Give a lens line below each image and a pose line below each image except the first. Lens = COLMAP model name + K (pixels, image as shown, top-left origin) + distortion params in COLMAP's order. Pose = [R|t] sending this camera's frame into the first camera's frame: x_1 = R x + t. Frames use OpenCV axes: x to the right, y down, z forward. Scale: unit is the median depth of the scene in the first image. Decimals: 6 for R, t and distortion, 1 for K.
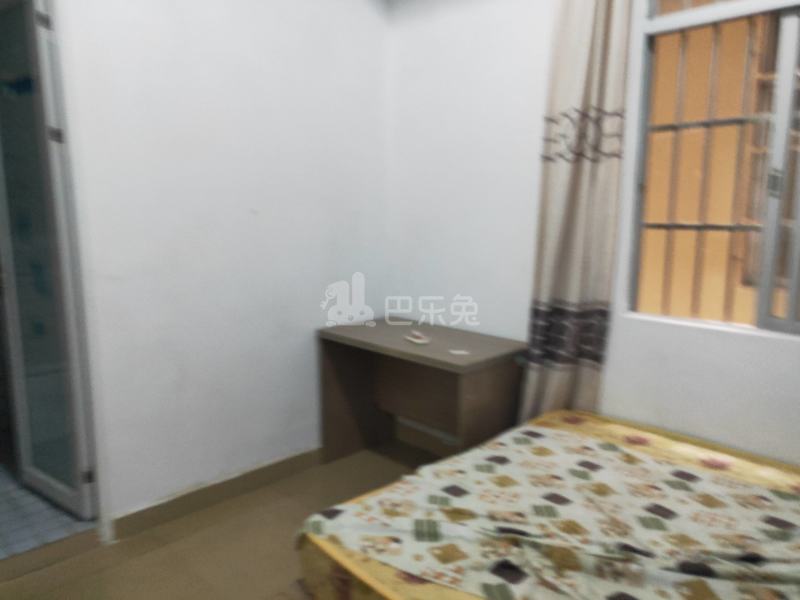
lens RADIAL K [[598.7, 0, 400.0], [0, 598.7, 300.0], [0, 0, 1]] dist [0.034088, -0.002162]
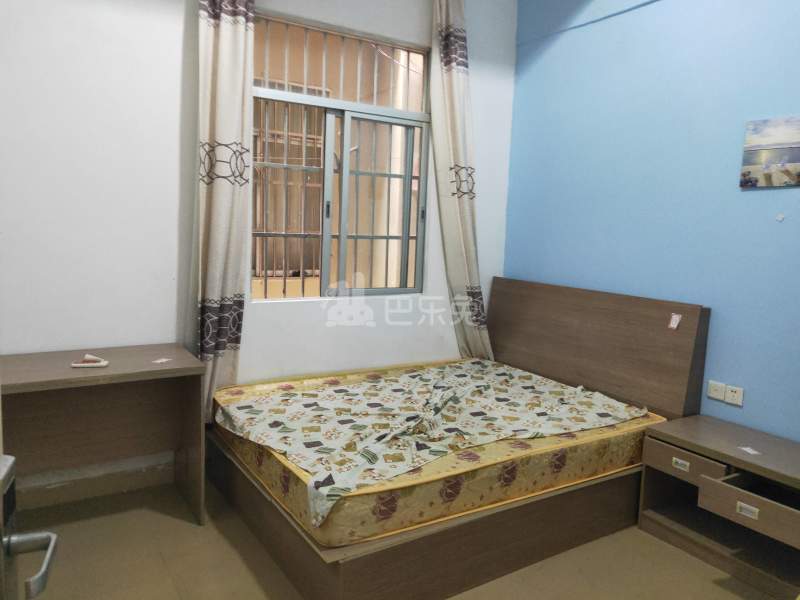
lens RADIAL K [[598.7, 0, 400.0], [0, 598.7, 300.0], [0, 0, 1]] dist [0.034088, -0.002162]
pose [[0.202686, -0.119936, 0.971871, -1.044724], [0.117123, 0.988316, 0.097539, -0.087464], [-0.972214, 0.094059, 0.214365, 0.497665]]
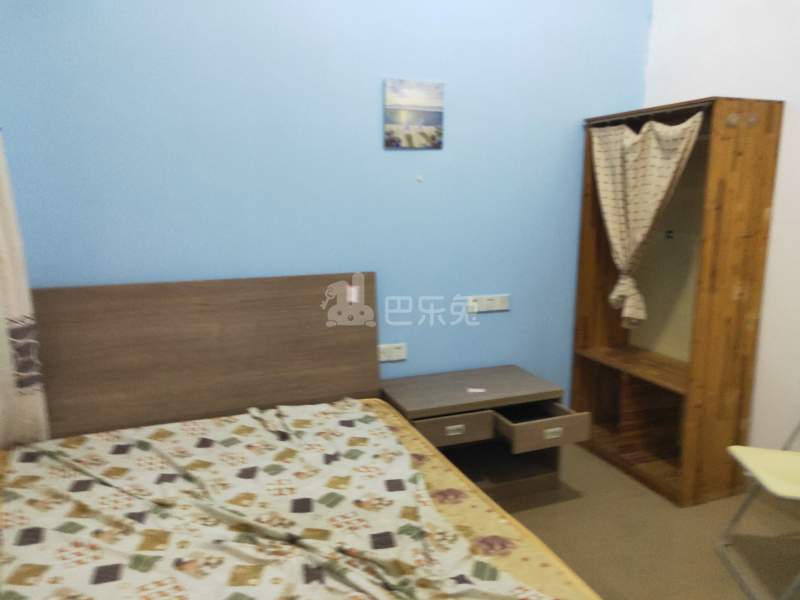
lens RADIAL K [[598.7, 0, 400.0], [0, 598.7, 300.0], [0, 0, 1]] dist [0.034088, -0.002162]
pose [[-0.920900, -0.071121, 0.383256, -0.058980], [0.060102, 0.945549, 0.319882, -0.221768], [-0.385138, 0.317614, -0.866481, 1.295178]]
